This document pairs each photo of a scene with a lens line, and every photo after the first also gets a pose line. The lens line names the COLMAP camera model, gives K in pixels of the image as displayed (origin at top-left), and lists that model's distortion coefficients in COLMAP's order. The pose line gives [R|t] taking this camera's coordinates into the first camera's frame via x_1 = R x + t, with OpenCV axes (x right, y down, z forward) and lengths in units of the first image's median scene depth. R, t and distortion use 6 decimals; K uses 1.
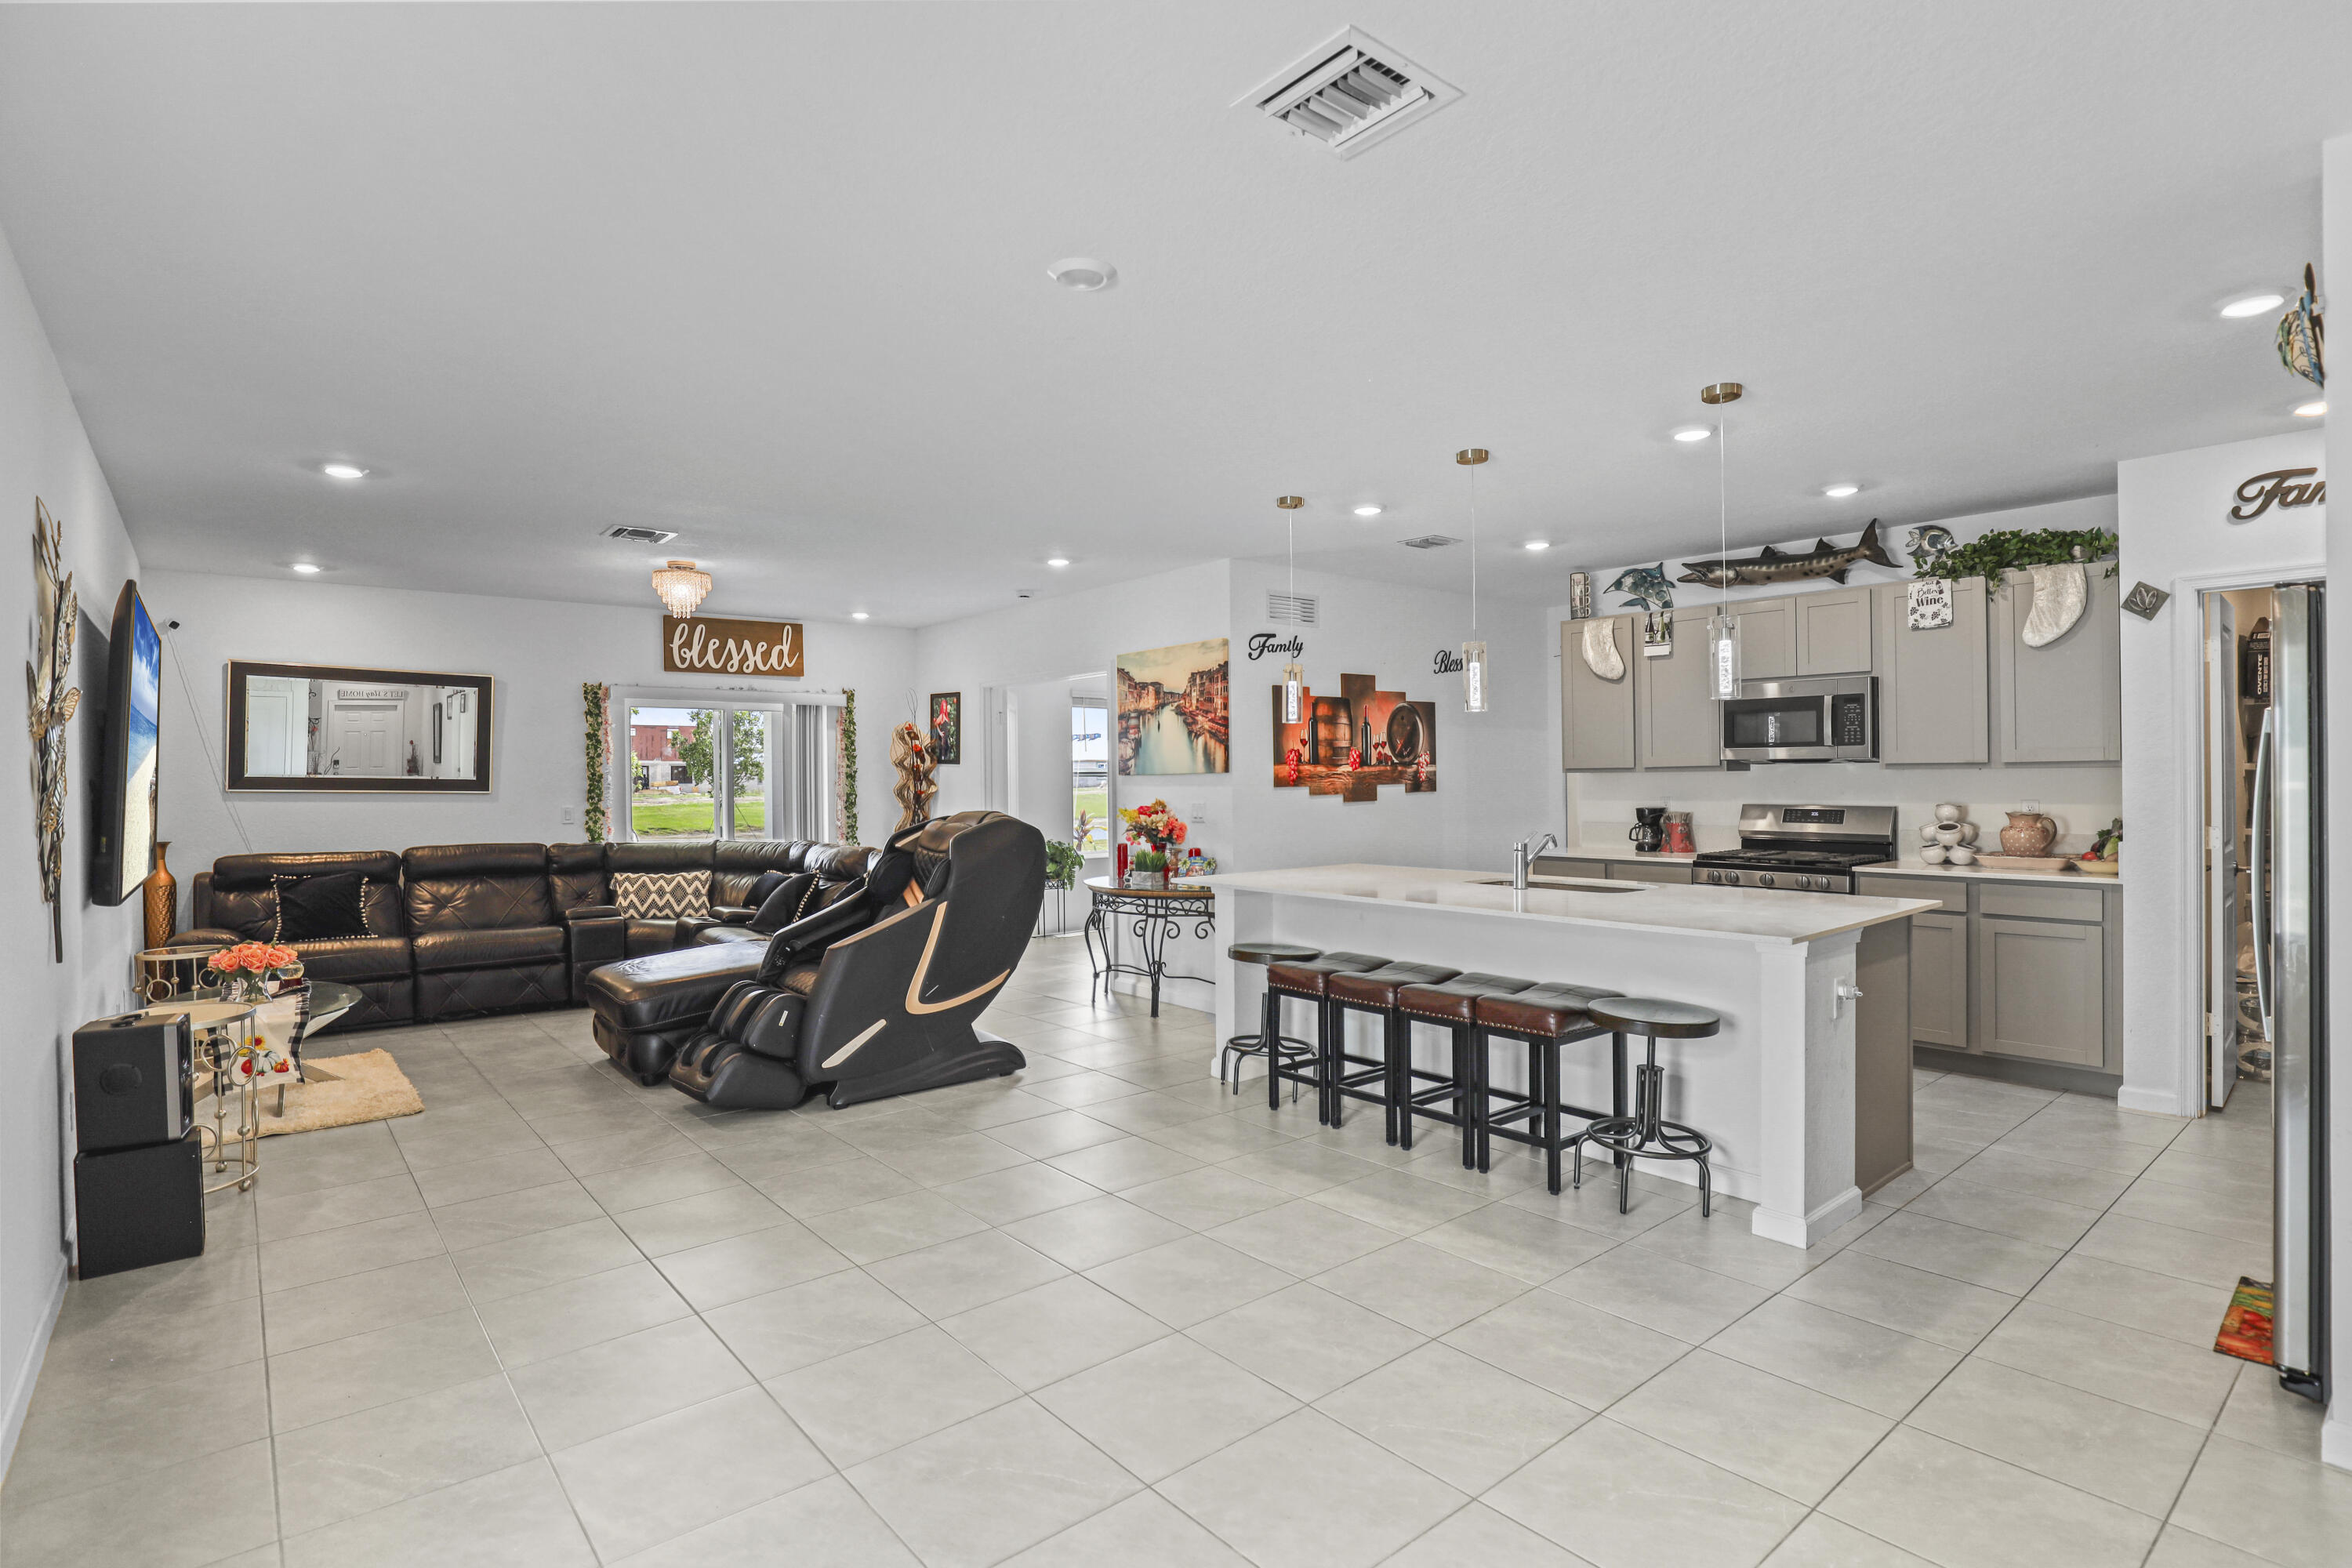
lens RADIAL K [[1169.5, 0, 1170.8], [0, 1169.5, 778.3], [0, 0, 1]] dist [-0.022906, -0.000089]
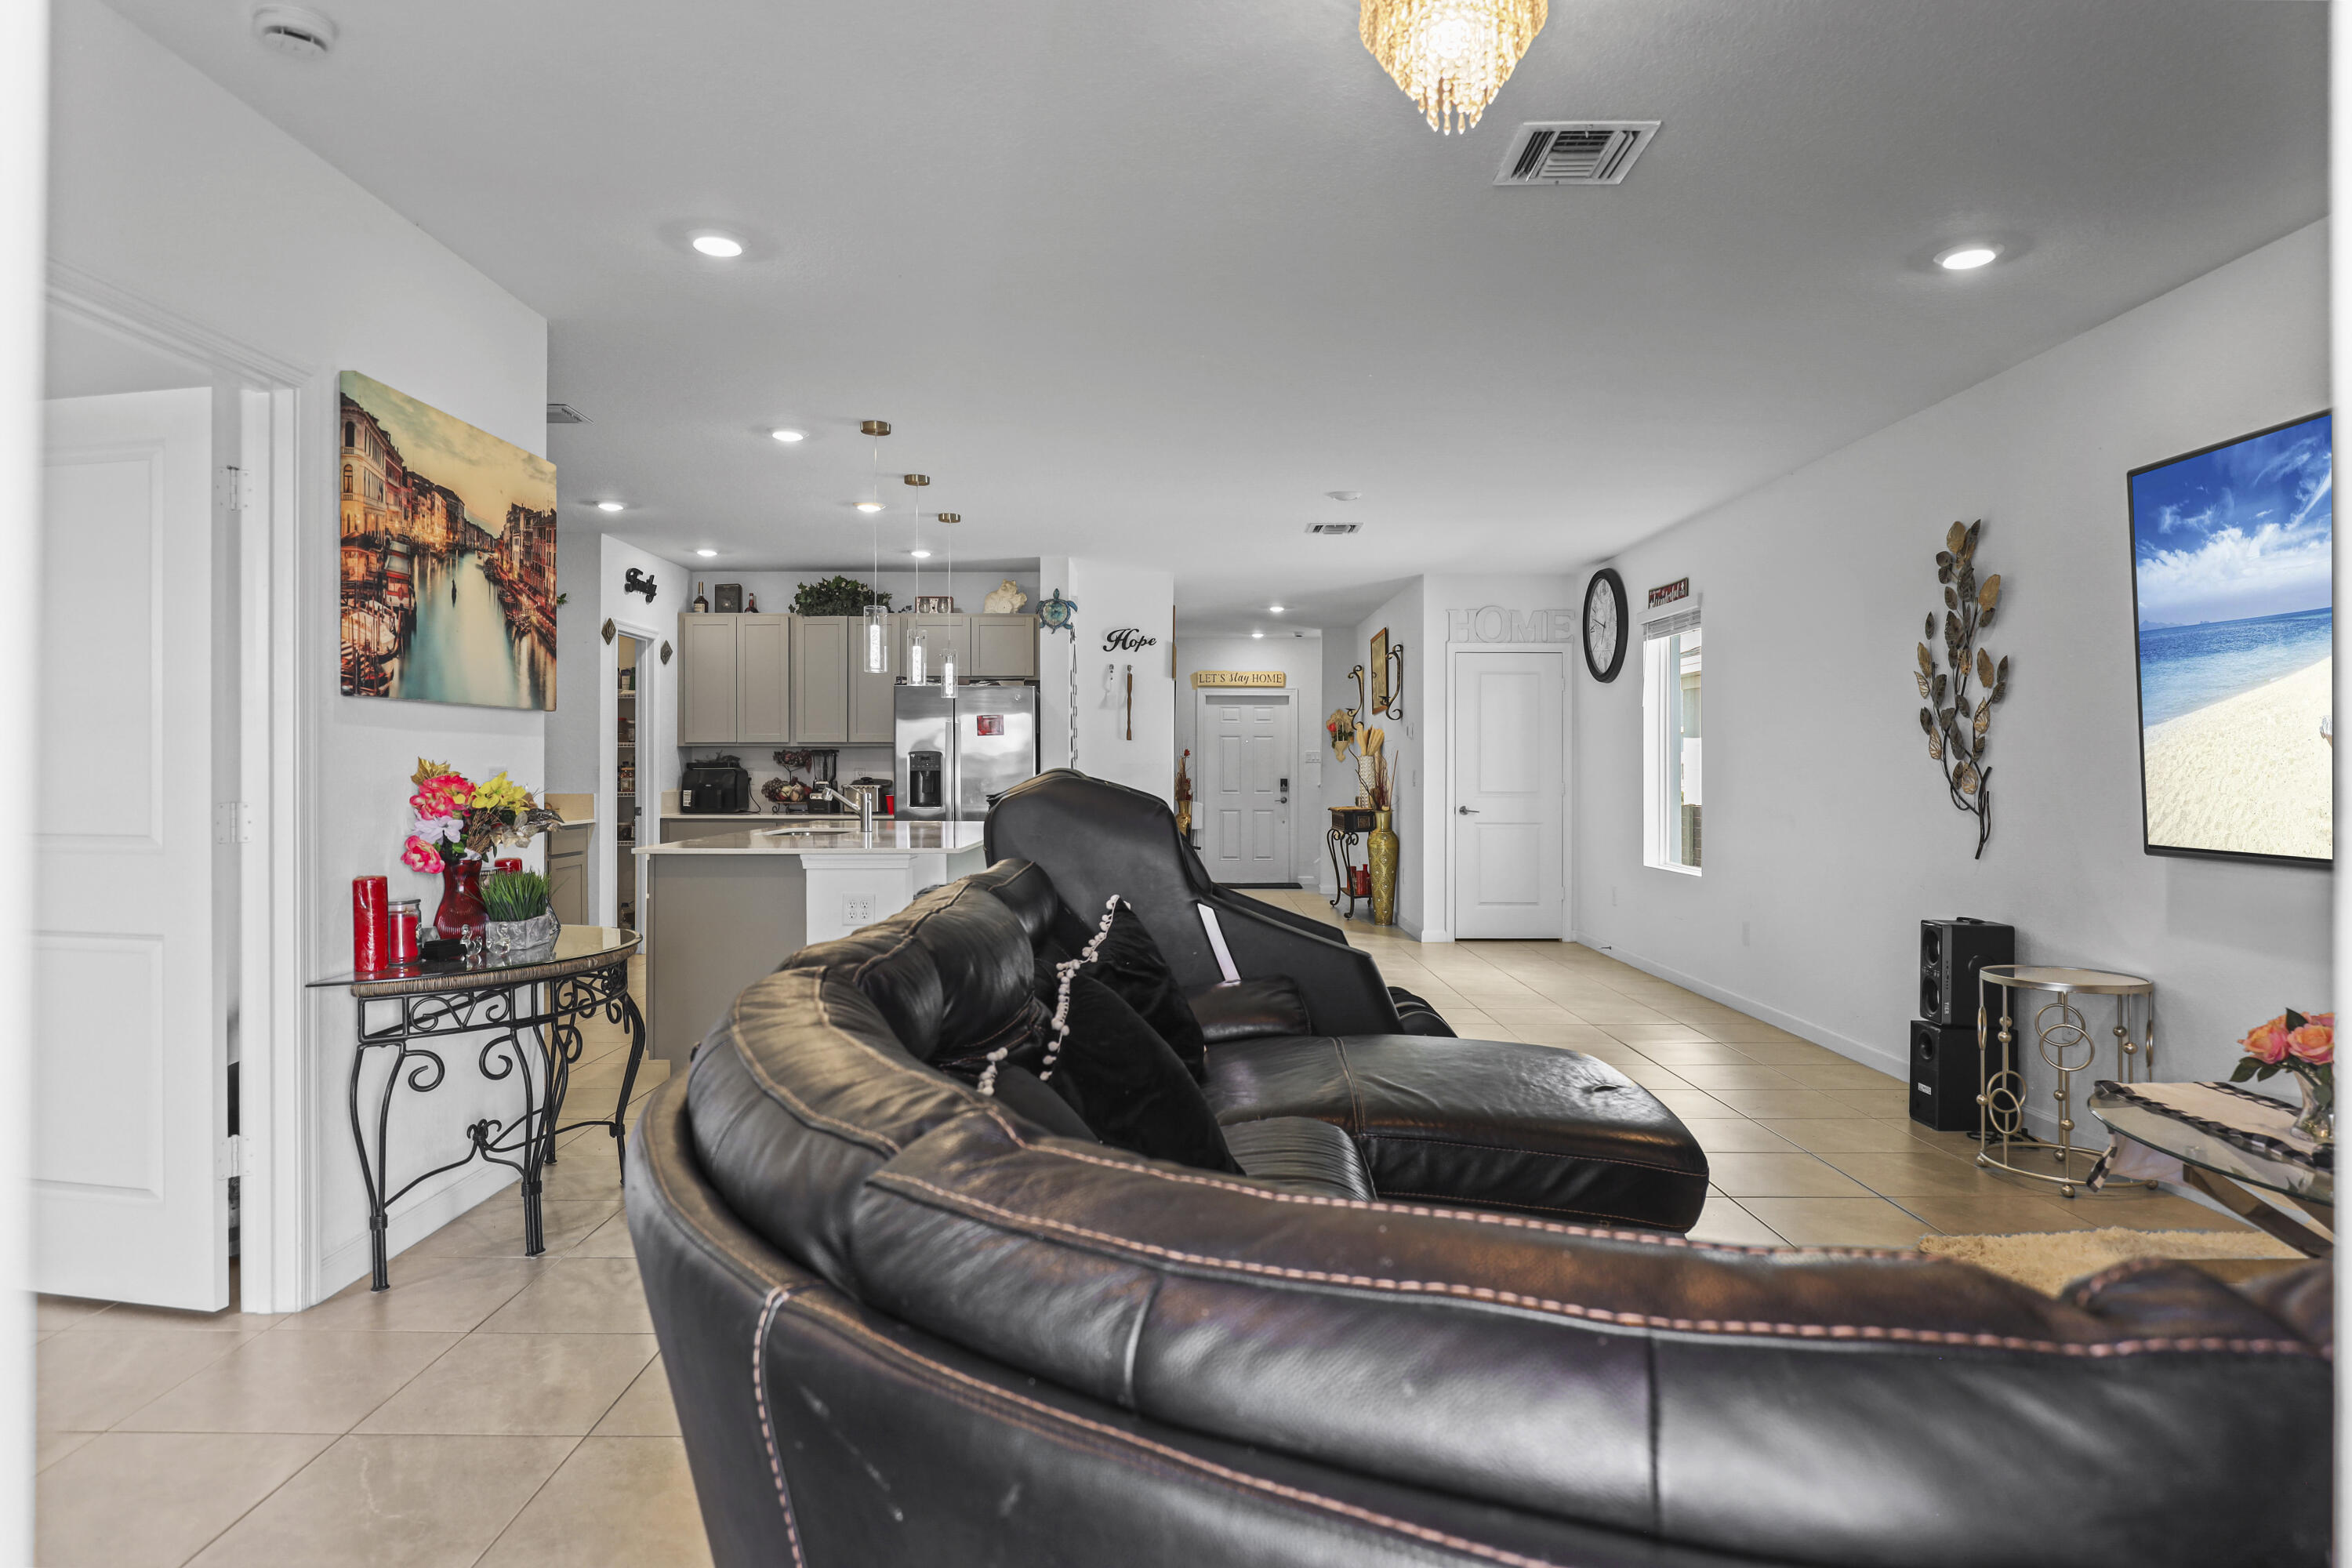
lens RADIAL K [[1356.7, 0, 1185.6], [0, 1356.7, 778.0], [0, 0, 1]] dist [0.001044, 0.000327]
pose [[-0.779376, 0.006442, 0.626523, -0.564669], [0.009917, 0.999949, 0.002054, 0.027523], [-0.626478, 0.007814, -0.779400, 1.273955]]
